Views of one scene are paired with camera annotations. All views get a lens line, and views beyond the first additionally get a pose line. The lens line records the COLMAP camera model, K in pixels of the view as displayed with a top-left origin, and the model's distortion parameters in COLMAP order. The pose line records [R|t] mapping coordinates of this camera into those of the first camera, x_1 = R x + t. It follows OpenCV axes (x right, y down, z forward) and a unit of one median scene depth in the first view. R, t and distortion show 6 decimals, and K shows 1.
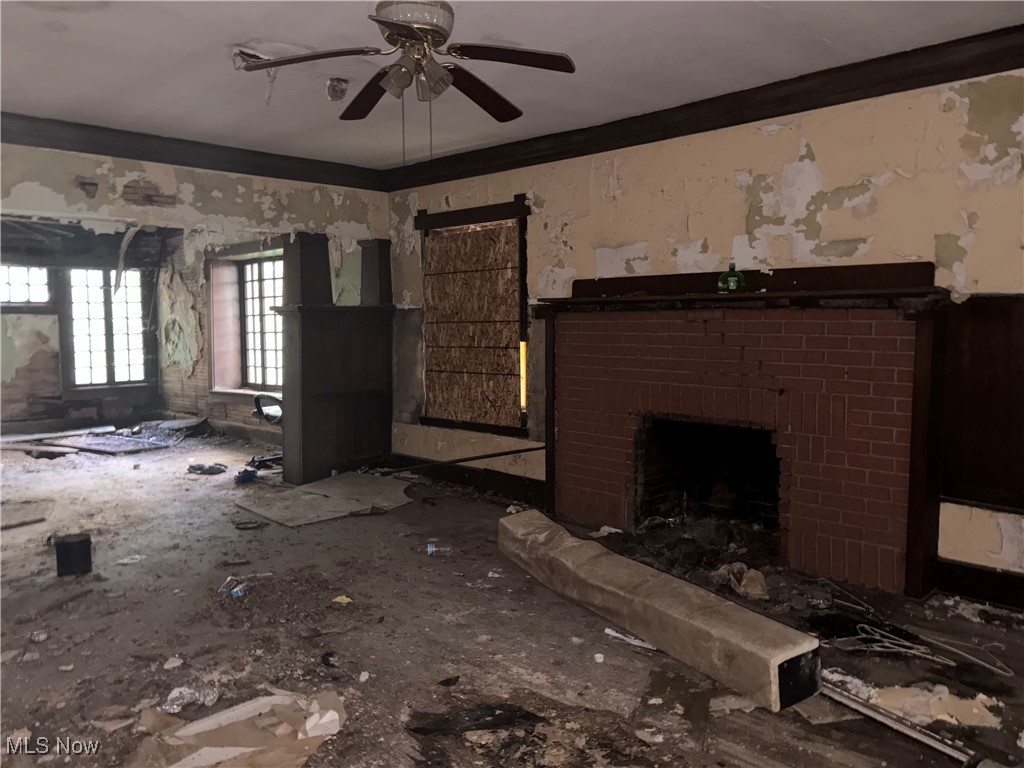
lens RADIAL K [[783.0, 0, 511.9], [0, 783.0, 364.0], [0, 0, 1]] dist [0.025084, -0.010821]
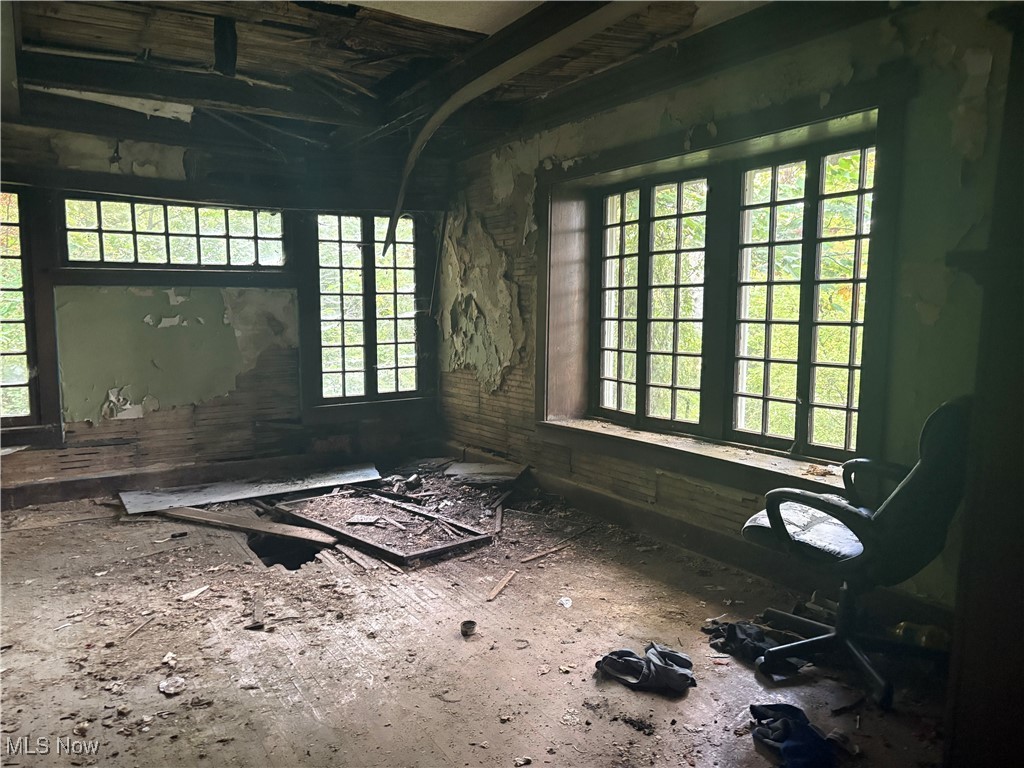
lens RADIAL K [[783.0, 0, 511.9], [0, 783.0, 364.0], [0, 0, 1]] dist [0.025084, -0.010821]
pose [[0.972168, 0.021375, -0.233309, -0.255698], [-0.015017, 0.999467, 0.028992, -0.022362], [0.233805, -0.024682, 0.971970, 0.420305]]
